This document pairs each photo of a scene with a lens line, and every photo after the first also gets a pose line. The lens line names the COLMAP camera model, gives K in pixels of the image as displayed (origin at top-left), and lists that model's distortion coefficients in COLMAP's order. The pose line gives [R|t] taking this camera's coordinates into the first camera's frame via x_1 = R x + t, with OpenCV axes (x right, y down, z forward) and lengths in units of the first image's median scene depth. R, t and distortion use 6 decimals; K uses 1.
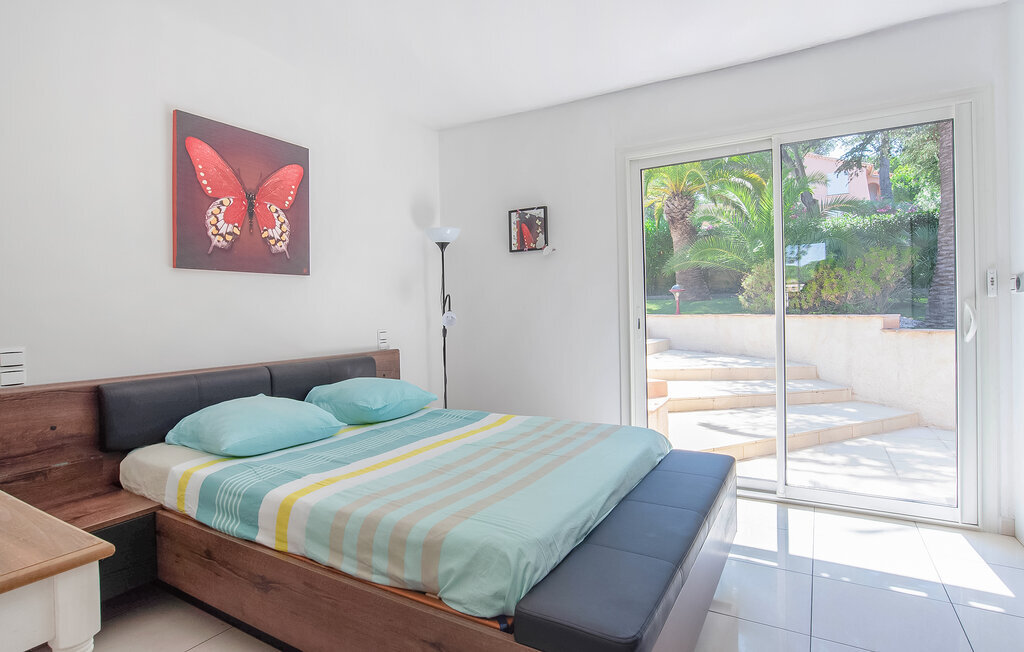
lens RADIAL K [[523.2, 0, 509.0], [0, 523.2, 324.3], [0, 0, 1]] dist [-0.021989, 0.004340]
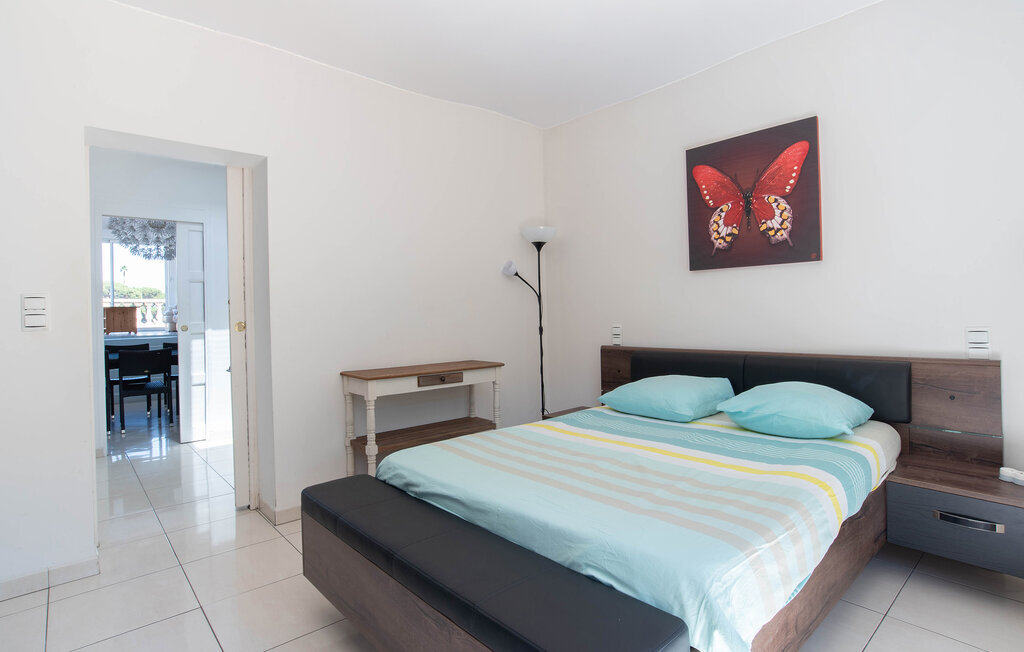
lens RADIAL K [[523.2, 0, 508.6], [0, 523.2, 320.3], [0, 0, 1]] dist [-0.021989, 0.004340]
pose [[-0.290801, 0.045047, -0.955723, 0.681546], [0.008335, 0.998972, 0.044550, -0.040915], [0.956747, 0.004989, -0.290877, 0.843812]]
